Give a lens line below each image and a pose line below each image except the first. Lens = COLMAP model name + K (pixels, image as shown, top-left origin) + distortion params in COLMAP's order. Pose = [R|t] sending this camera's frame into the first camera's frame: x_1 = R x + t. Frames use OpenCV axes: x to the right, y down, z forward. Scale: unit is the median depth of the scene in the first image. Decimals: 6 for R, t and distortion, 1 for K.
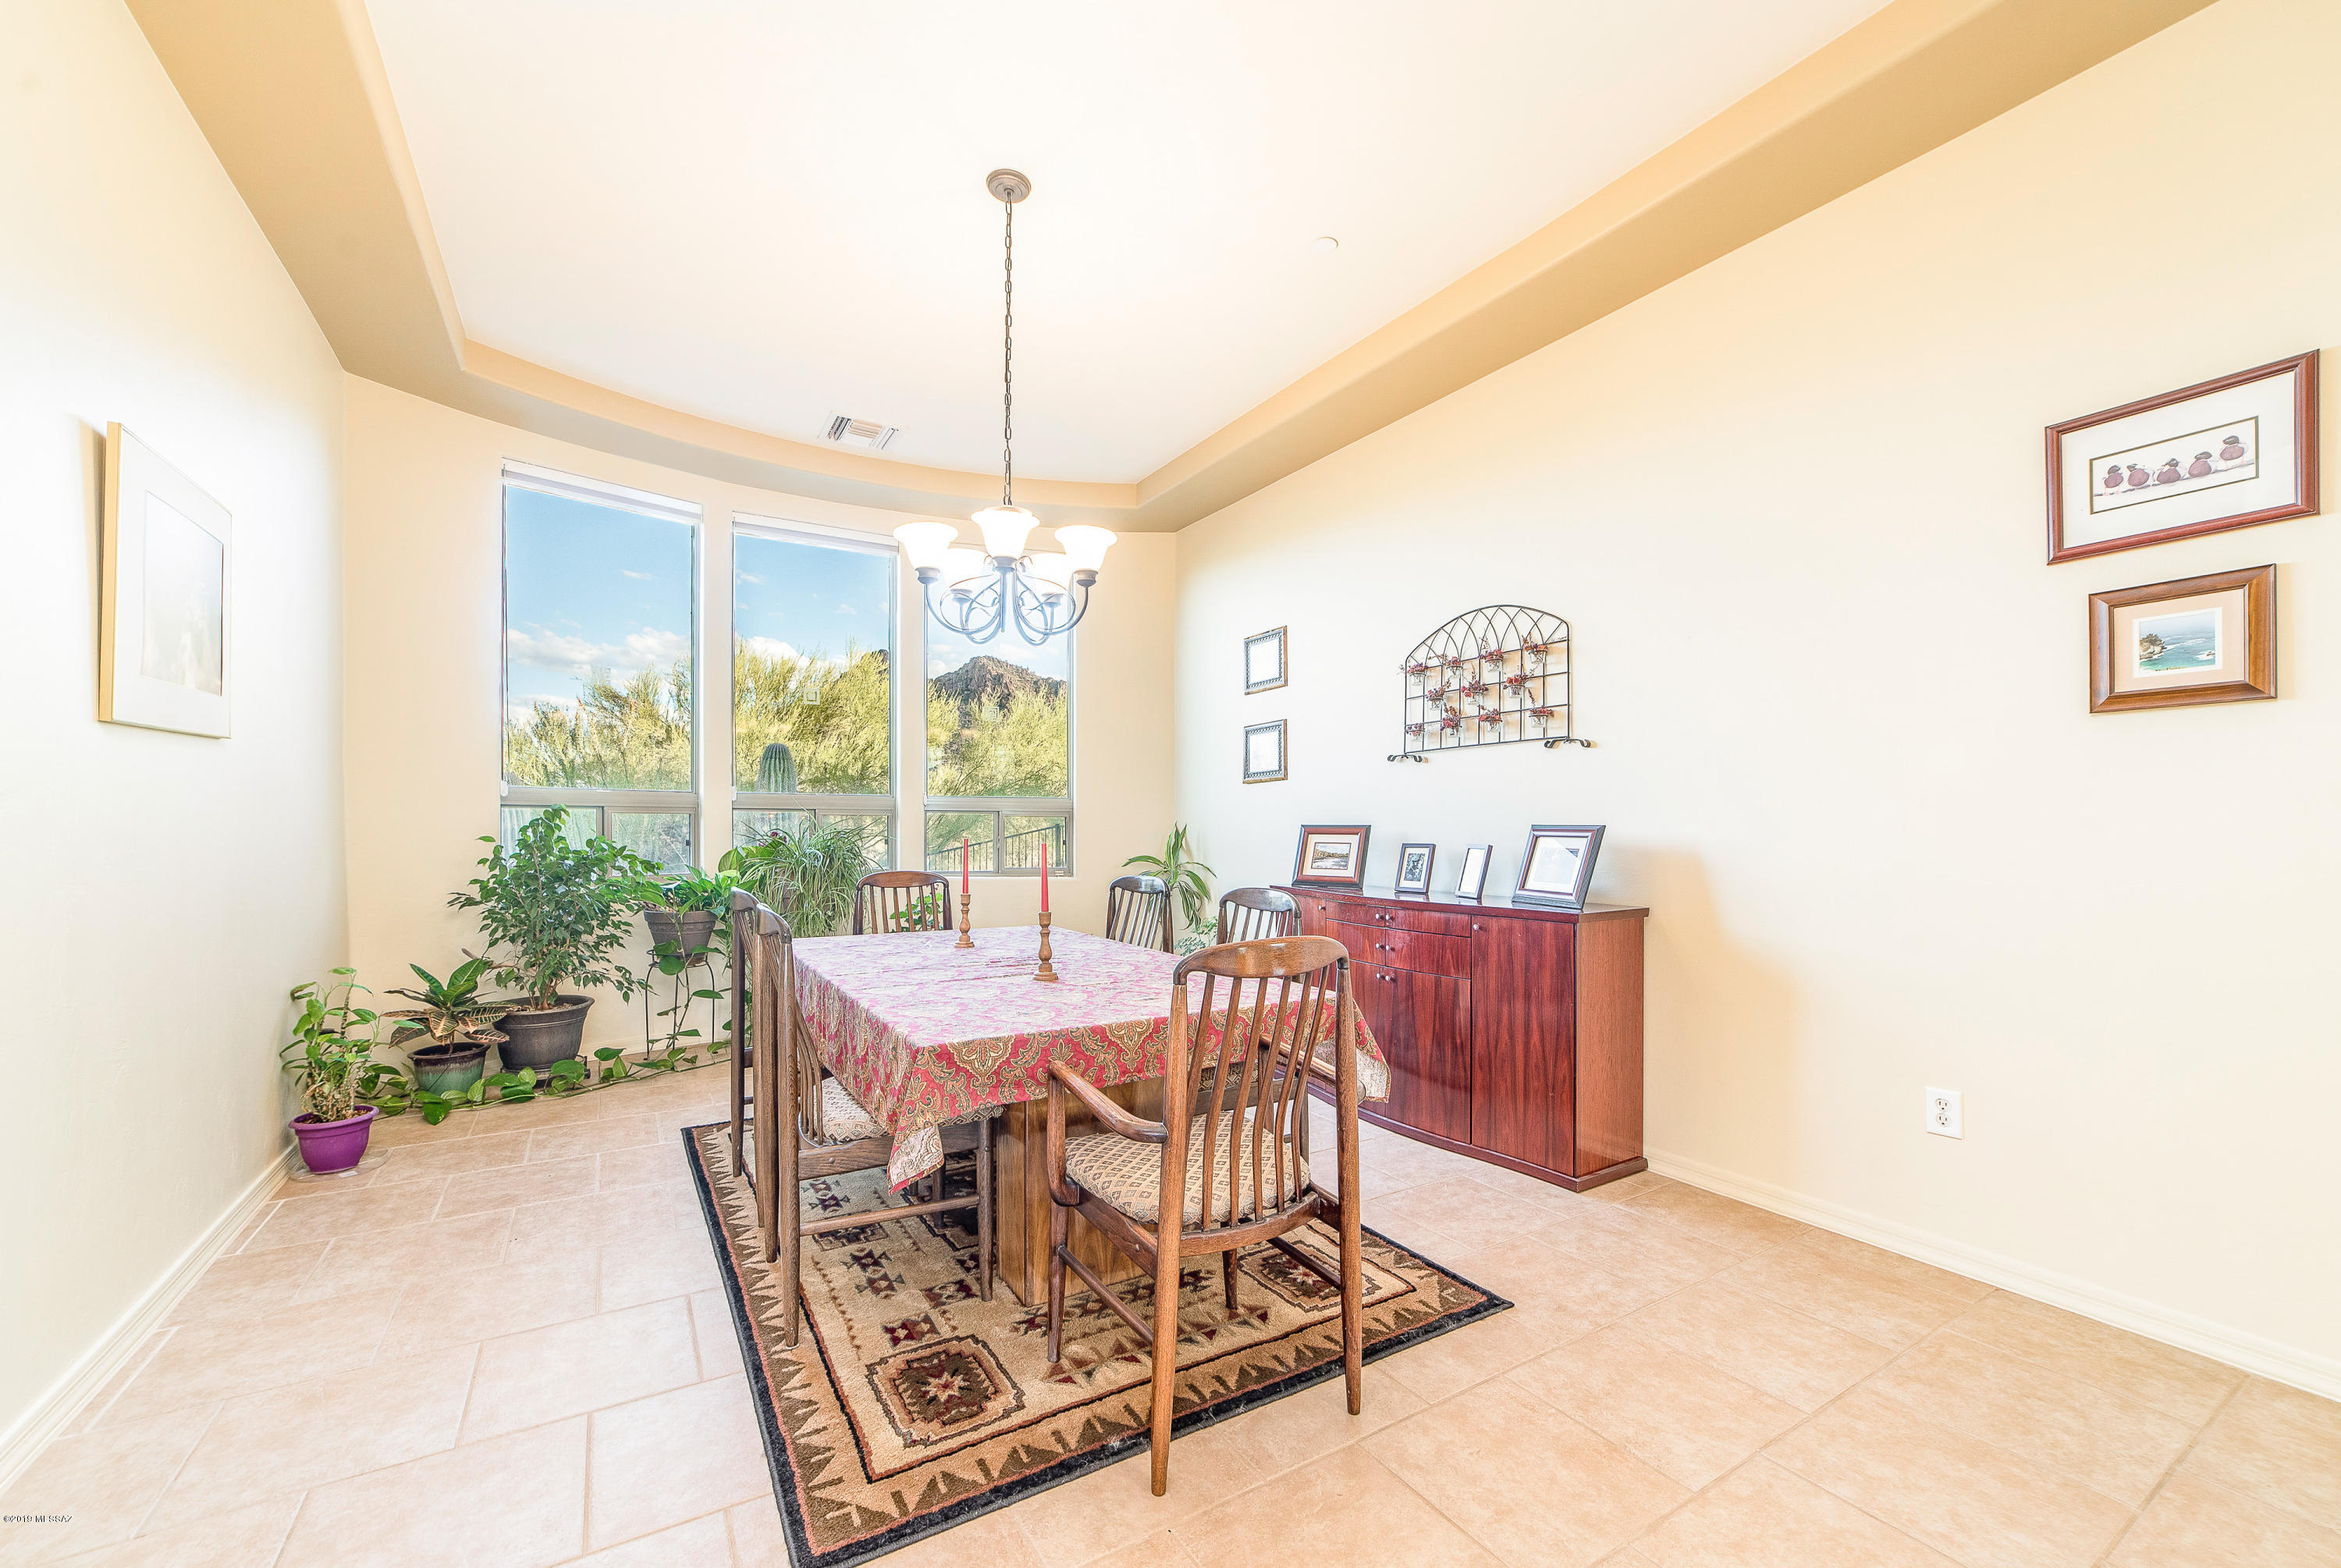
lens RADIAL K [[913.6, 0, 1150.8], [0, 913.6, 822.3], [0, 0, 1]] dist [-0.016195, 0.004891]
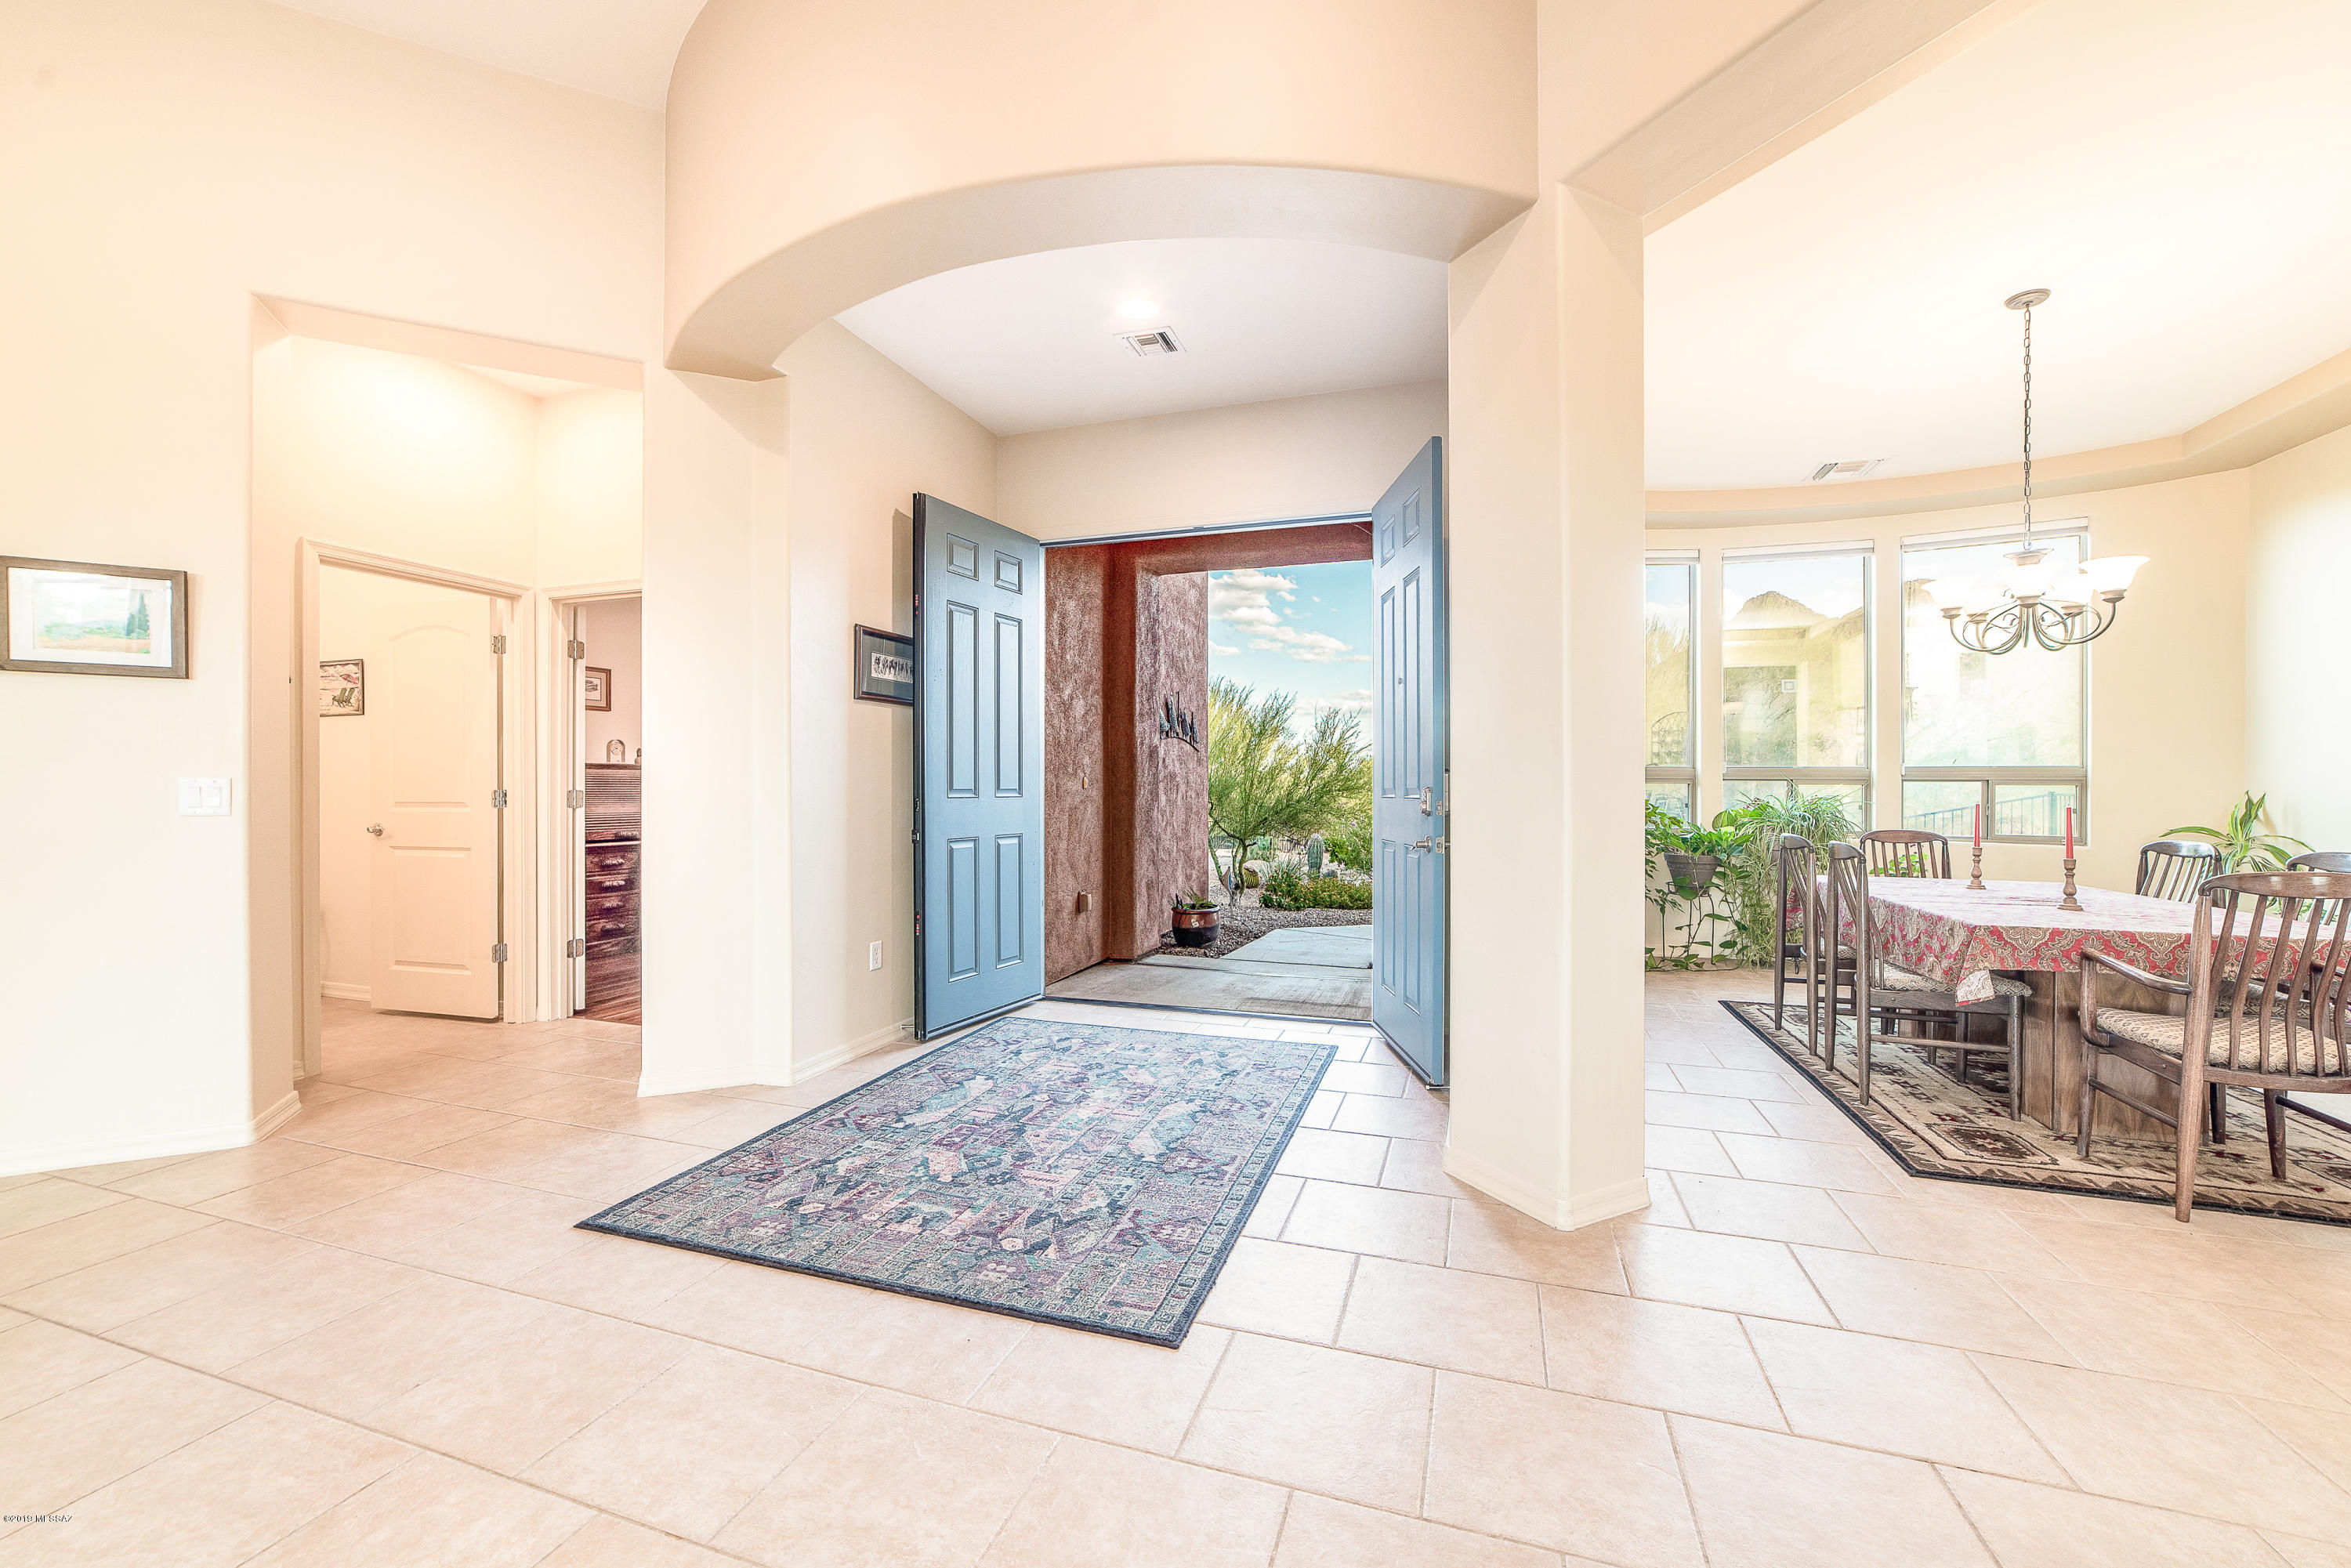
lens RADIAL K [[917.6, 0, 1175.9], [0, 917.6, 793.1], [0, 0, 1]] dist [-0.016195, 0.004891]
pose [[0.651005, 0.002215, -0.759070, 0.042316], [0.000466, 0.999994, 0.003318, -0.002563], [0.759073, -0.002513, 0.651000, -0.909255]]
